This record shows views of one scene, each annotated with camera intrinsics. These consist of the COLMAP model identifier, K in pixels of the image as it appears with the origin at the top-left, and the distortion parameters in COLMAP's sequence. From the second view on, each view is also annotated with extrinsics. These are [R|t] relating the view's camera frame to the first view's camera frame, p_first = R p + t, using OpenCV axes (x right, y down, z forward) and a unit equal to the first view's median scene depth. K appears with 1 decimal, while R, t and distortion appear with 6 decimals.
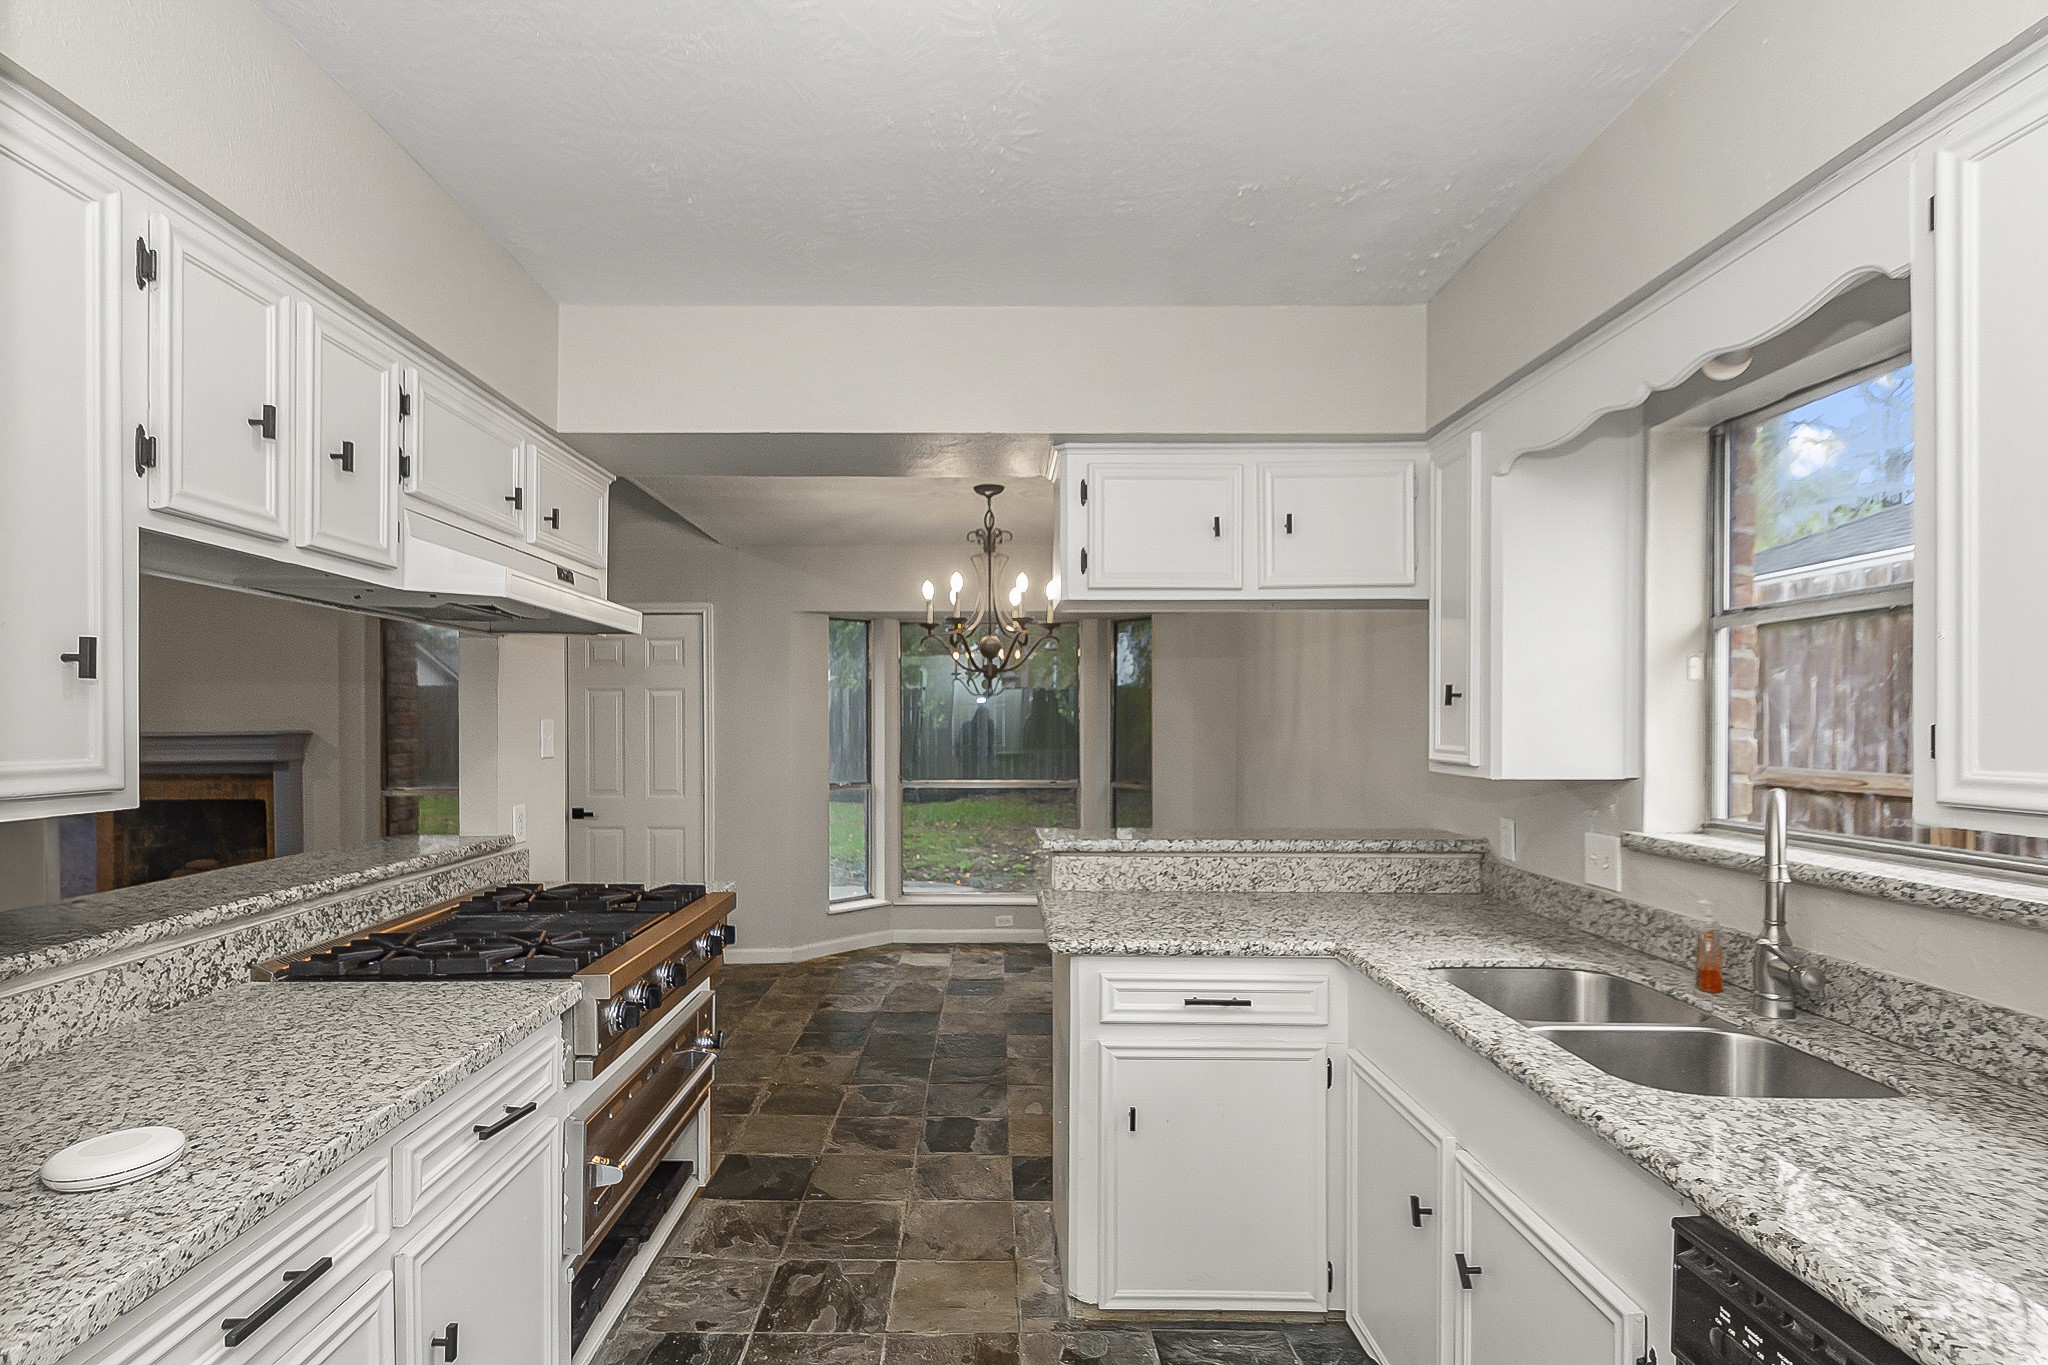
lens RADIAL K [[937.1, 0, 987.7], [0, 937.1, 725.3], [0, 0, 1]] dist [-0.000507, -0.000235]
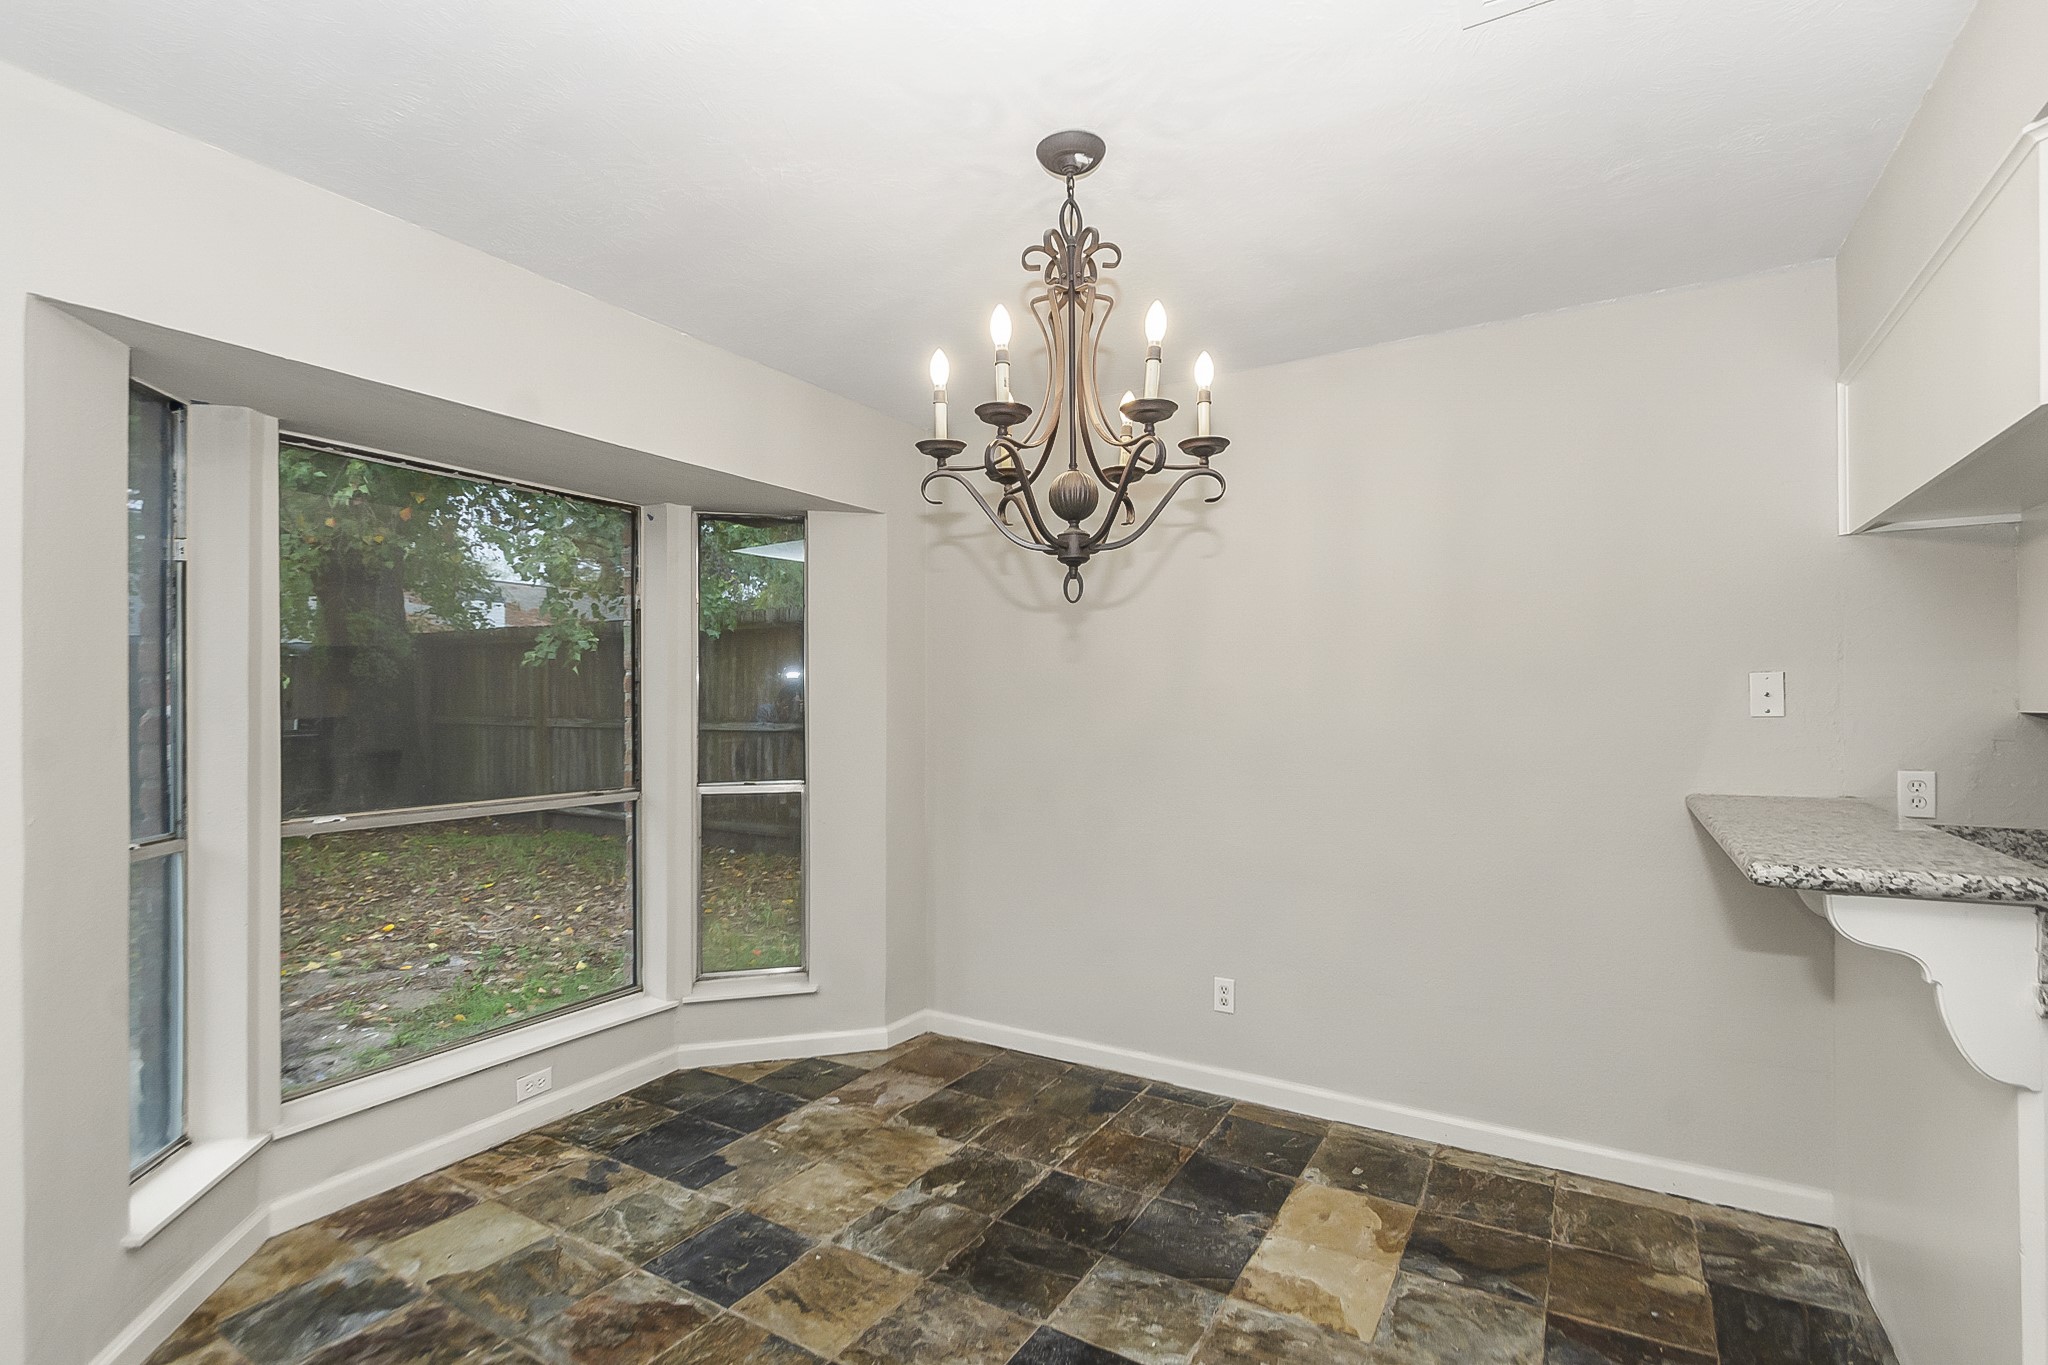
lens RADIAL K [[937.2, 0, 1011.6], [0, 937.2, 694.2], [0, 0, 1]] dist [-0.001305, -0.001187]
pose [[0.526908, 0.005639, 0.849903, -0.662551], [0.006284, 0.999925, -0.010530, 0.030264], [-0.849899, 0.010889, 0.526833, 1.298211]]
